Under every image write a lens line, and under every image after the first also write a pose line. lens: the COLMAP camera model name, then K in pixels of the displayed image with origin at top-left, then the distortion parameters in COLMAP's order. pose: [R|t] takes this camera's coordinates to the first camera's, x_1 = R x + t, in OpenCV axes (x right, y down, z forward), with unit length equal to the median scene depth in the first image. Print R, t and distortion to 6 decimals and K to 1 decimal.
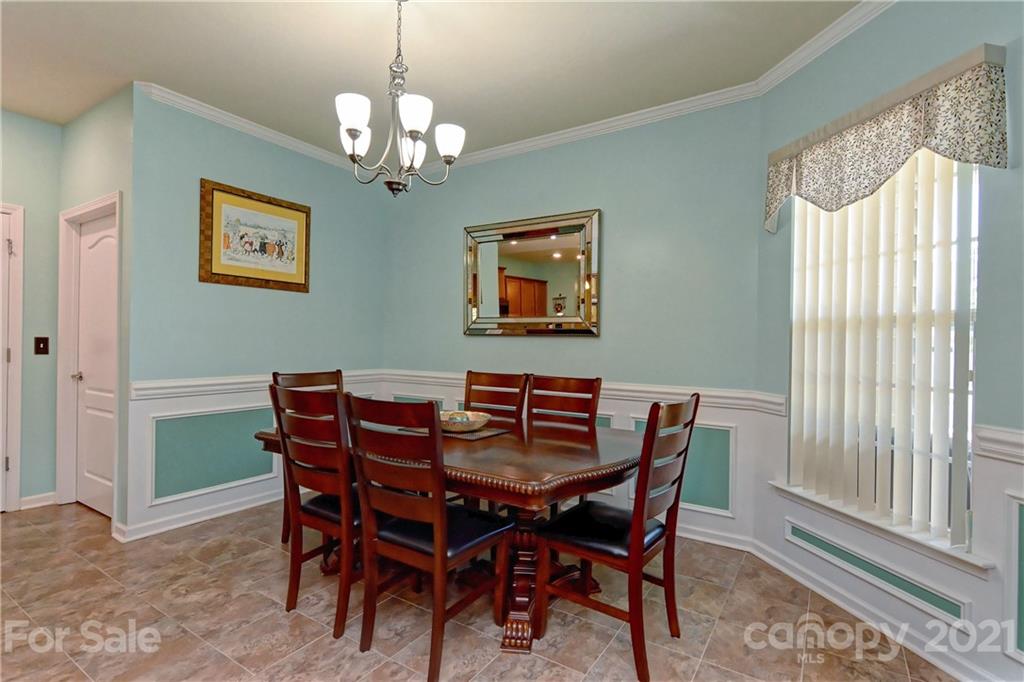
lens RADIAL K [[495.1, 0, 518.1], [0, 495.1, 342.3], [0, 0, 1]] dist [0.011334, -0.001838]
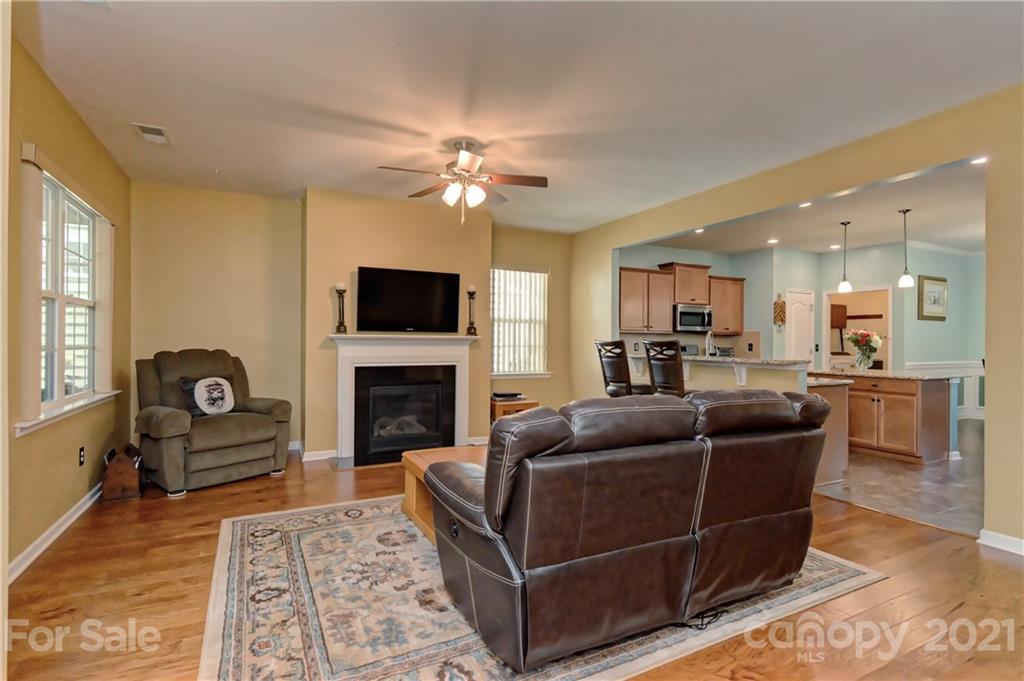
lens RADIAL K [[495.1, 0, 504.9], [0, 495.1, 342.4], [0, 0, 1]] dist [0.011334, -0.001838]
pose [[0.857010, -0.001299, -0.515298, -1.082852], [-0.001290, 0.999988, -0.004665, -0.004743], [0.515299, 0.004663, 0.856998, -1.945646]]
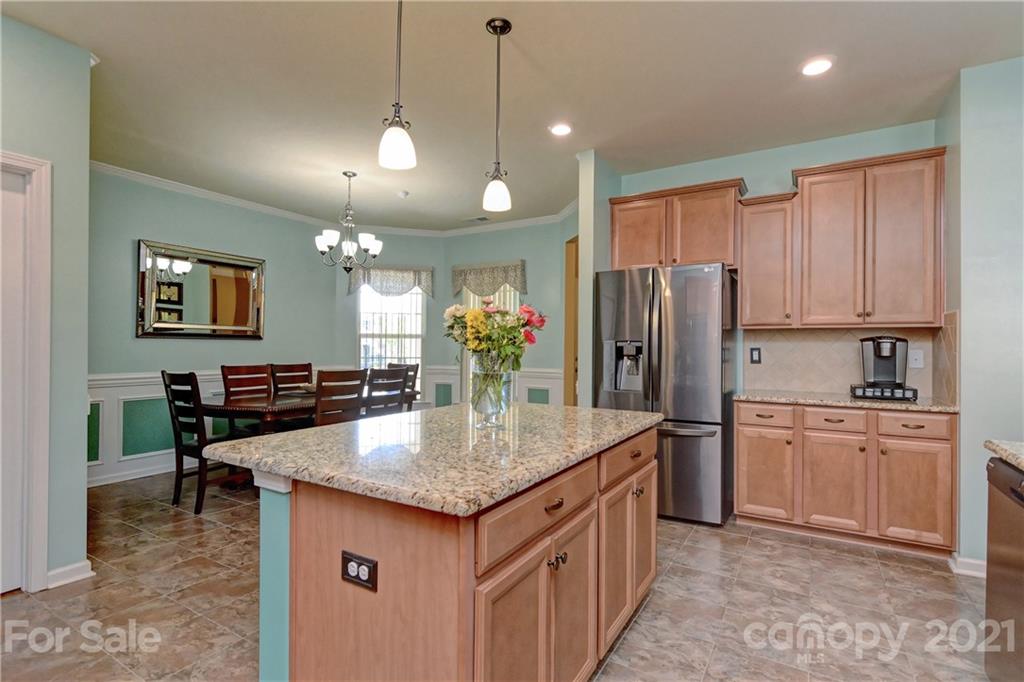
lens RADIAL K [[495.1, 0, 513.3], [0, 495.1, 338.6], [0, 0, 1]] dist [0.011334, -0.001838]
pose [[-0.023878, 0.001218, 0.999714, -1.500133], [-0.004182, 0.999990, -0.001318, -0.018344], [-0.999706, -0.004212, -0.023873, 0.242860]]
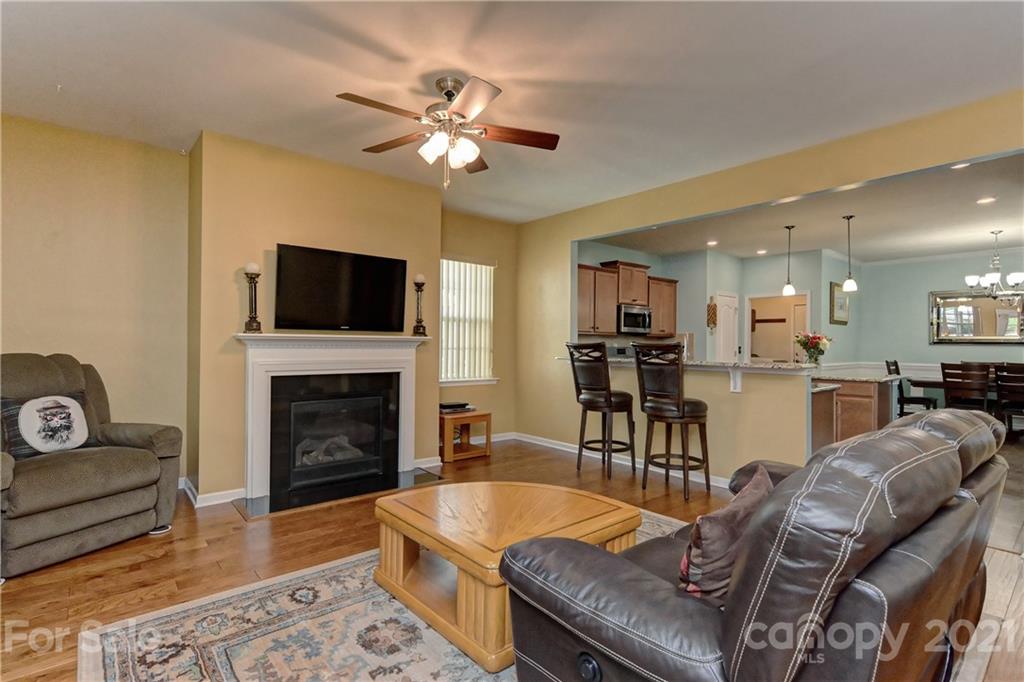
lens RADIAL K [[495.1, 0, 503.3], [0, 495.1, 343.4], [0, 0, 1]] dist [0.011334, -0.001838]
pose [[0.952086, 0.000992, -0.305829, -1.412469], [-0.002973, 0.999977, -0.006013, -0.007408], [0.305816, 0.006635, 0.952067, -1.803680]]
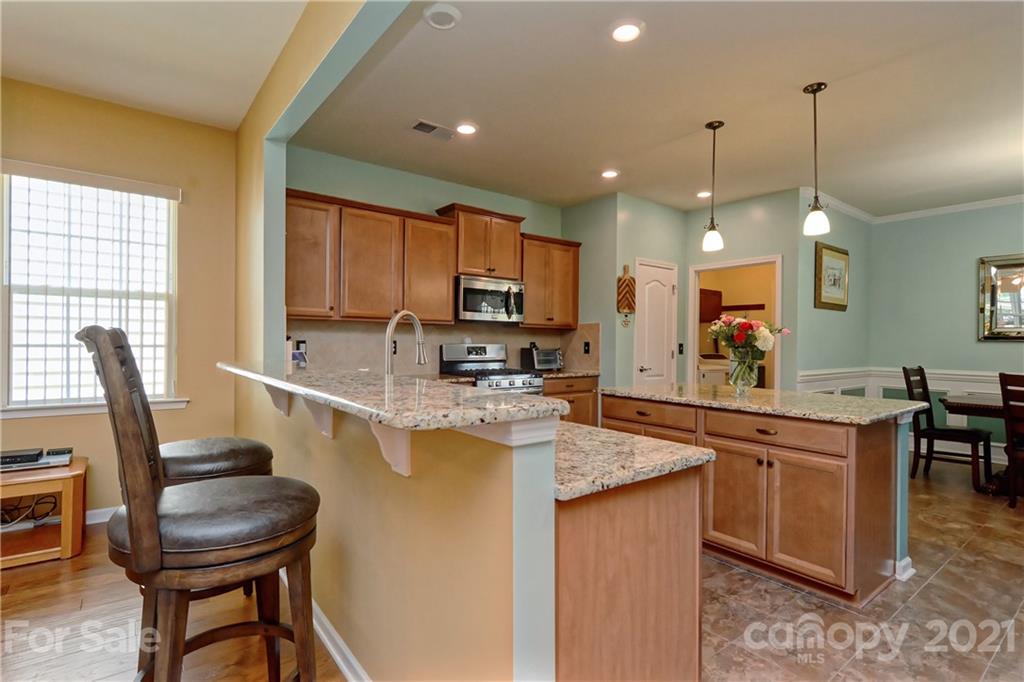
lens RADIAL K [[495.1, 0, 508.0], [0, 495.1, 344.3], [0, 0, 1]] dist [0.011334, -0.001838]
pose [[0.936793, 0.004156, -0.349860, -0.985608], [-0.004126, 0.999991, 0.000831, -0.006753], [0.349860, 0.000665, 0.936802, -0.775897]]
